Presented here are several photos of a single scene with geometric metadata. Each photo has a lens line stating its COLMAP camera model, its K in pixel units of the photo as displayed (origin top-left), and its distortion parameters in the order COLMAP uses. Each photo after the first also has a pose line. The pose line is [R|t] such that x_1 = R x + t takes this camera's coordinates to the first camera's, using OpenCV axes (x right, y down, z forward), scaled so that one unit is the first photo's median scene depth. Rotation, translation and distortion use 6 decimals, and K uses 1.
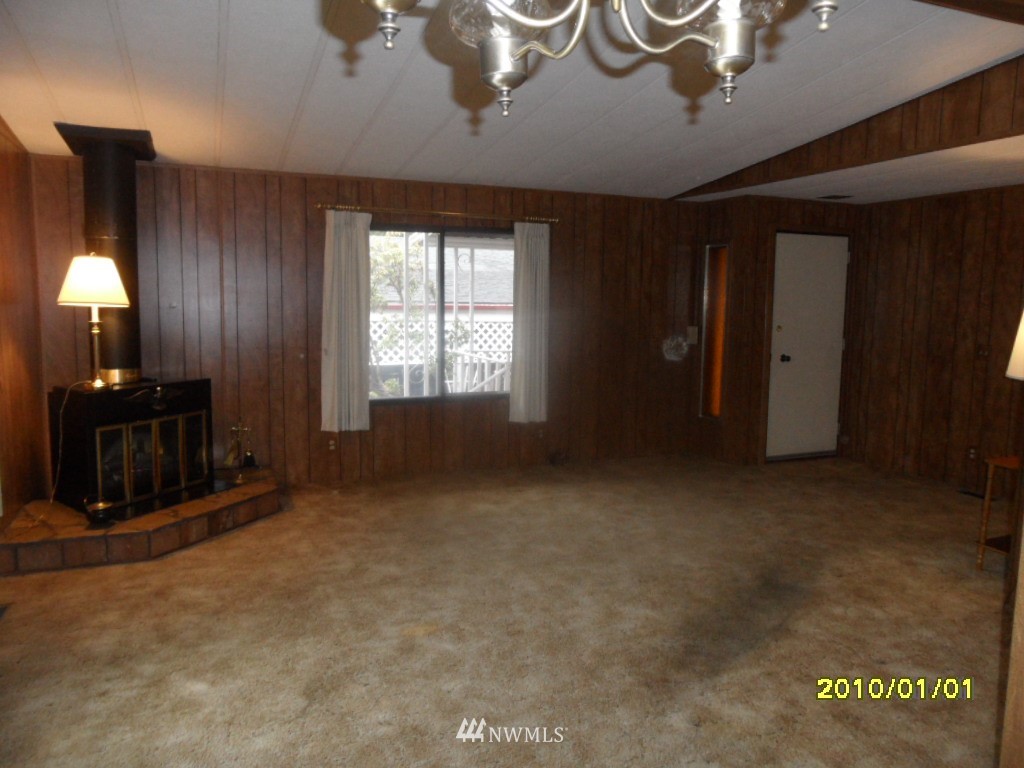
lens RADIAL K [[742.0, 0, 519.2], [0, 742.0, 381.6], [0, 0, 1]] dist [-0.051734, 0.038584]
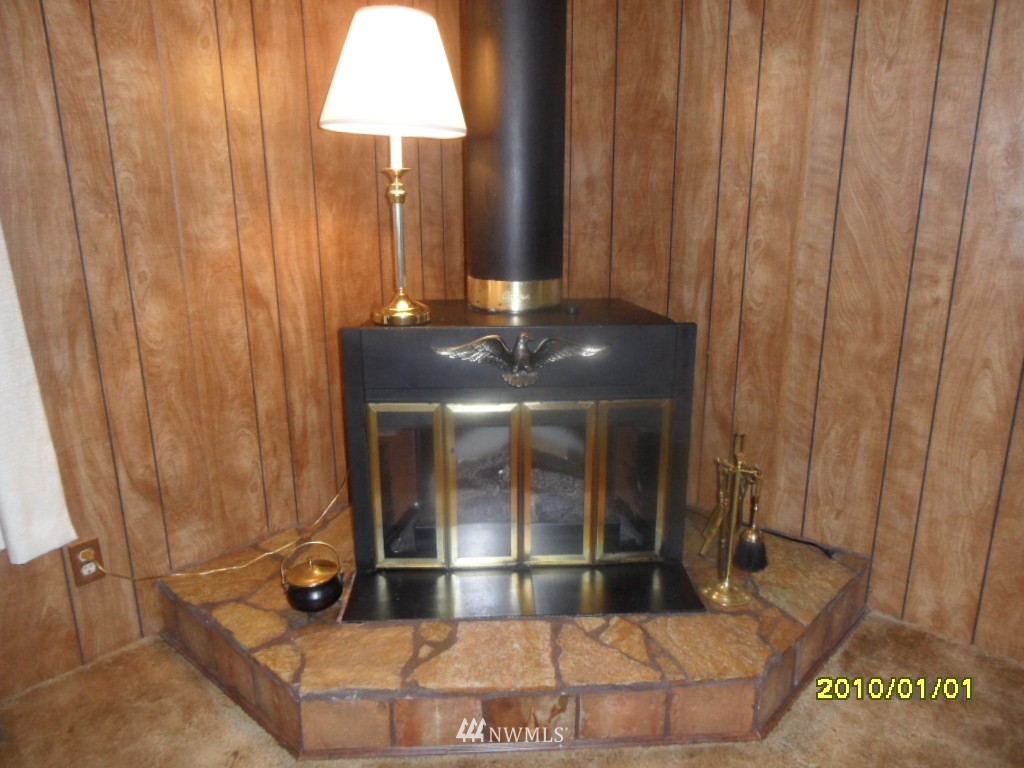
lens RADIAL K [[742.0, 0, 519.2], [0, 742.0, 381.6], [0, 0, 1]] dist [-0.051734, 0.038584]
pose [[0.418071, 0.231642, -0.878384, -0.120807], [-0.086279, 0.972696, 0.215449, -0.057477], [0.904308, -0.014286, 0.426642, 0.846722]]
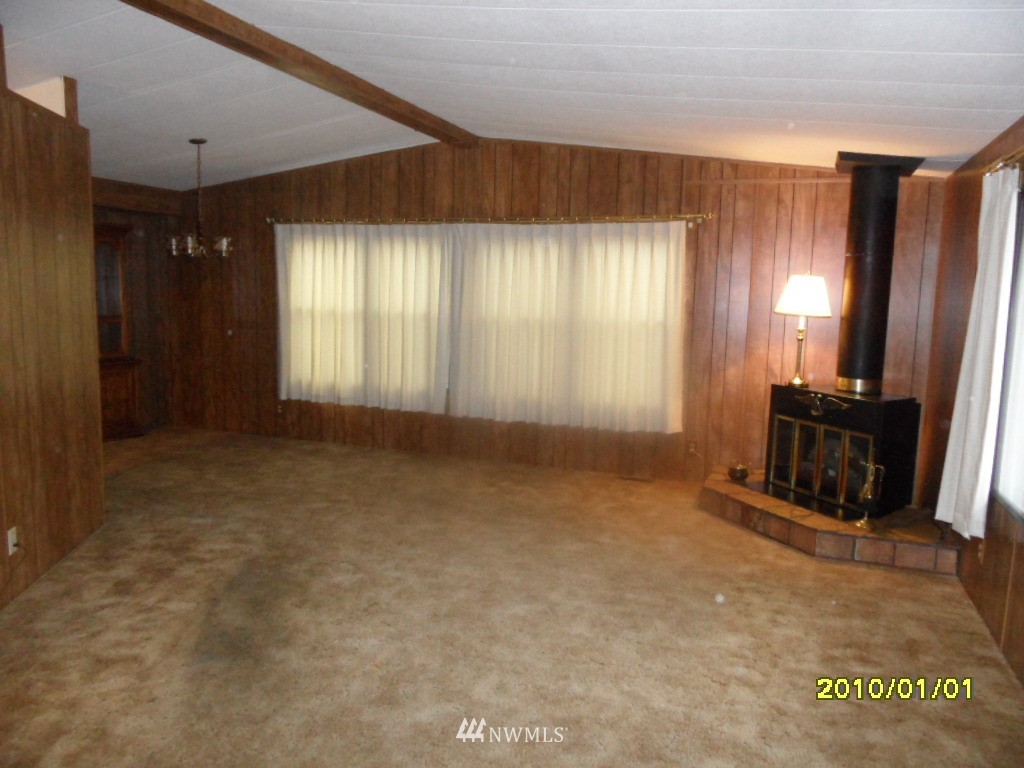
lens RADIAL K [[742.0, 0, 519.2], [0, 742.0, 381.6], [0, 0, 1]] dist [-0.051734, 0.038584]
pose [[-0.672065, 0.058665, -0.738164, 0.596985], [-0.114065, 0.976757, 0.181478, -0.157786], [0.731654, 0.206163, -0.649753, 1.411176]]
